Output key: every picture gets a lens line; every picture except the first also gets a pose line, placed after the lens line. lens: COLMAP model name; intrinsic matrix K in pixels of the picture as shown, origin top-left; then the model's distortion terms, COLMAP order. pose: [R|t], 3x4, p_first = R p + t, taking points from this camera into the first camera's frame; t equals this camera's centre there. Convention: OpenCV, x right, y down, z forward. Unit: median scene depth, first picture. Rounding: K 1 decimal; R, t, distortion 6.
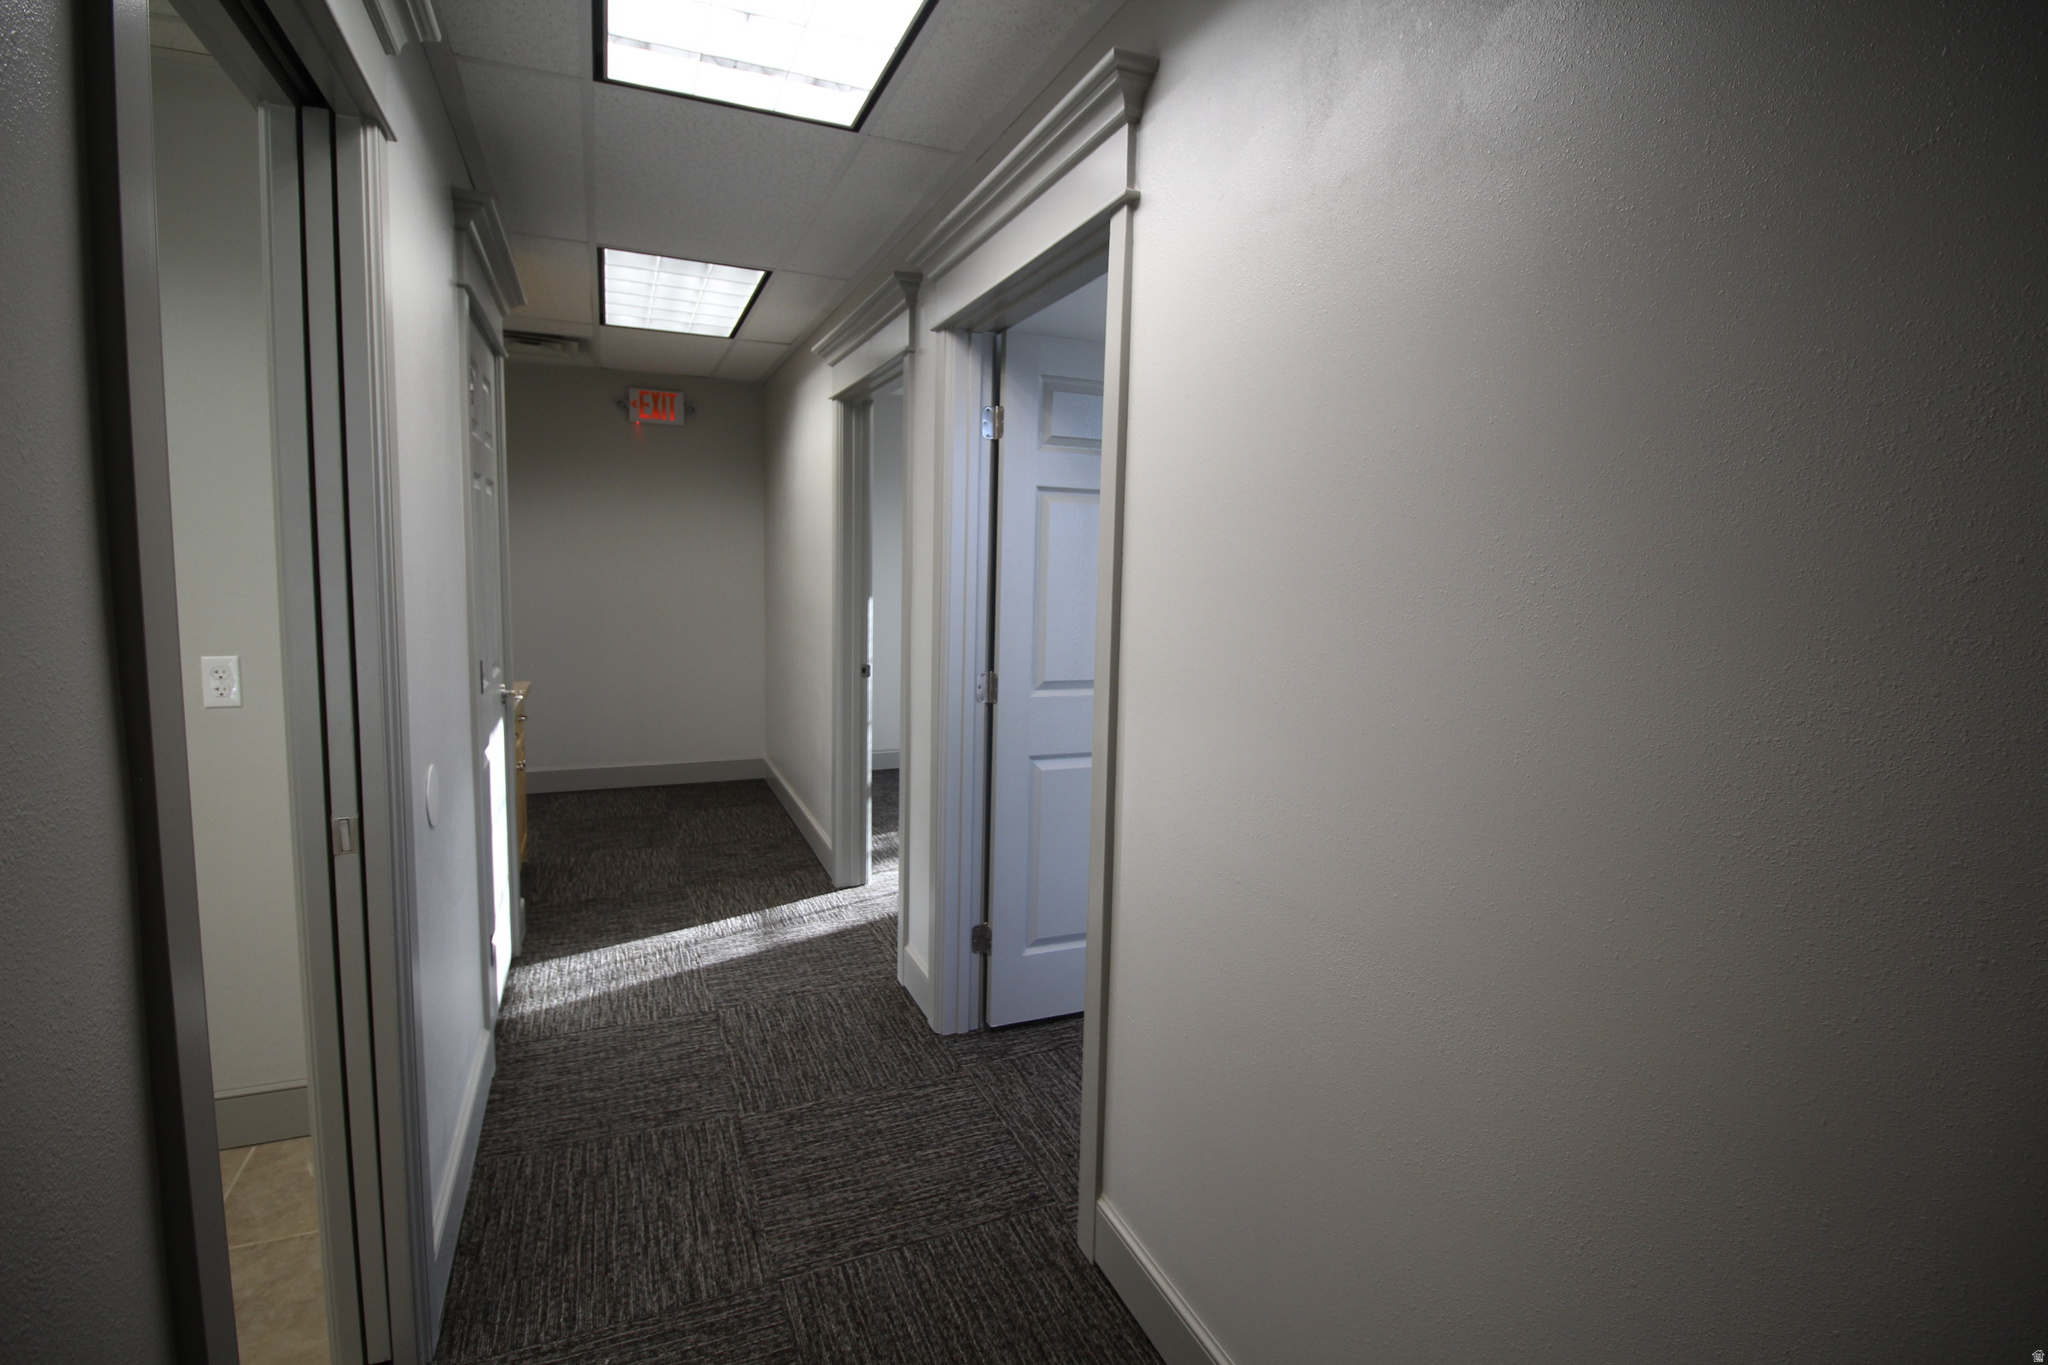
lens RADIAL K [[939.7, 0, 1024.9], [0, 939.7, 667.8], [0, 0, 1]] dist [-0.012236, -0.002483]
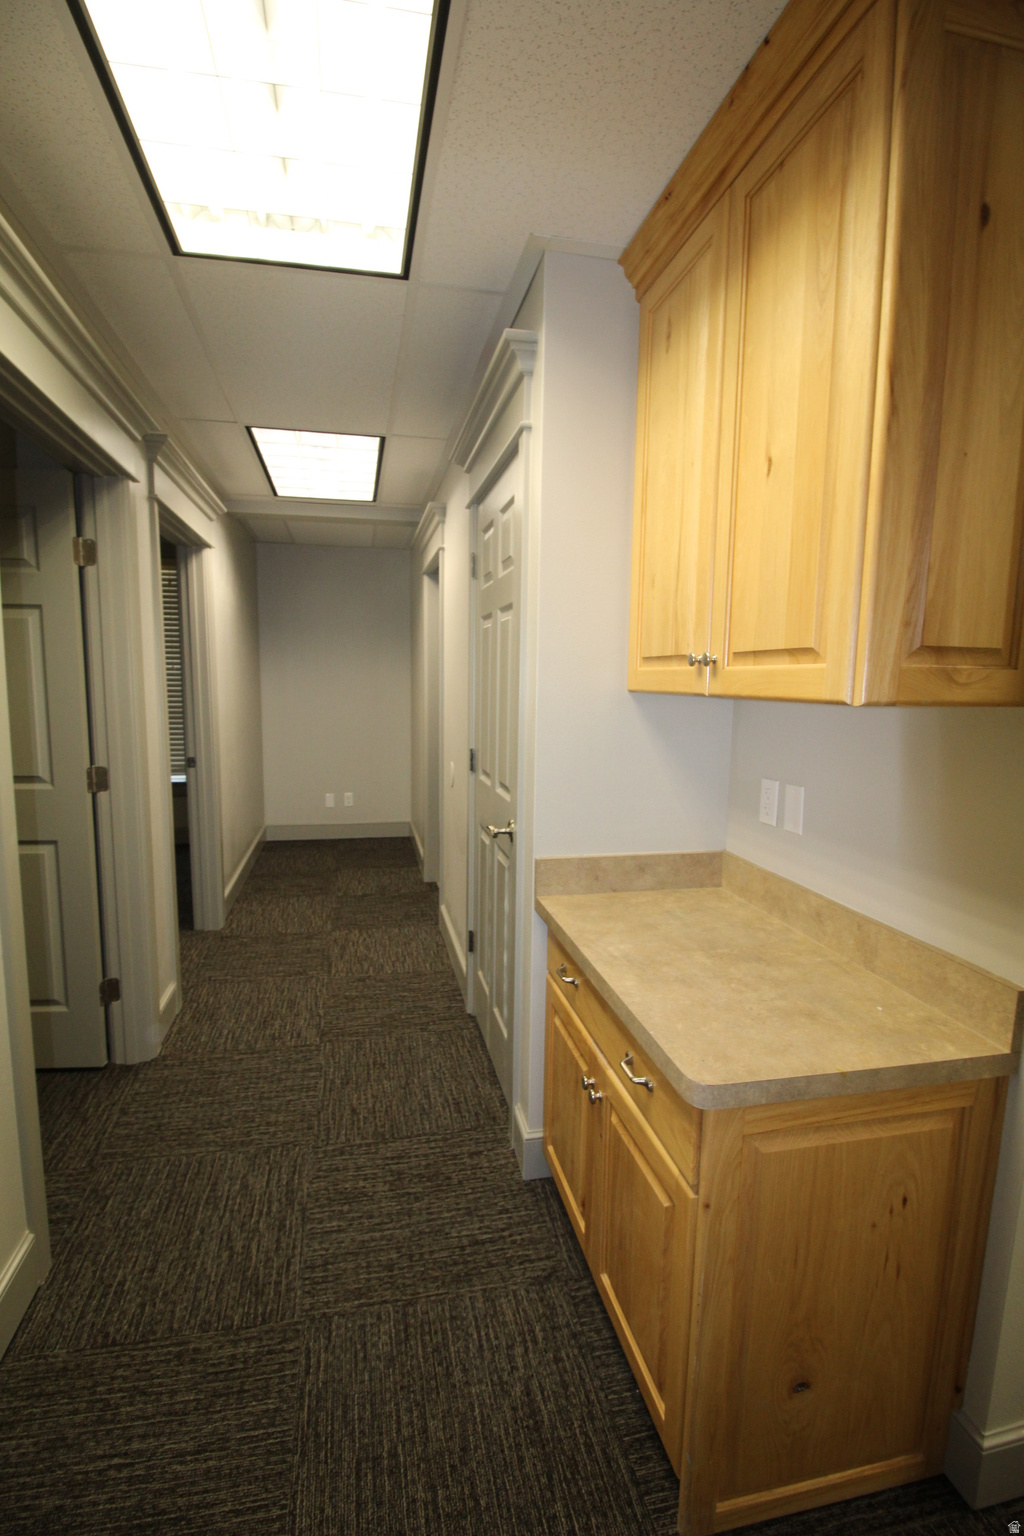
lens RADIAL K [[704.8, 0, 507.0], [0, 704.8, 767.2], [0, 0, 1]] dist [-0.012236, -0.002483]
pose [[-0.978745, -0.067406, 0.193689, -0.783675], [-0.019653, 0.970923, 0.238583, -0.232282], [-0.204139, 0.229705, -0.951611, 1.889237]]
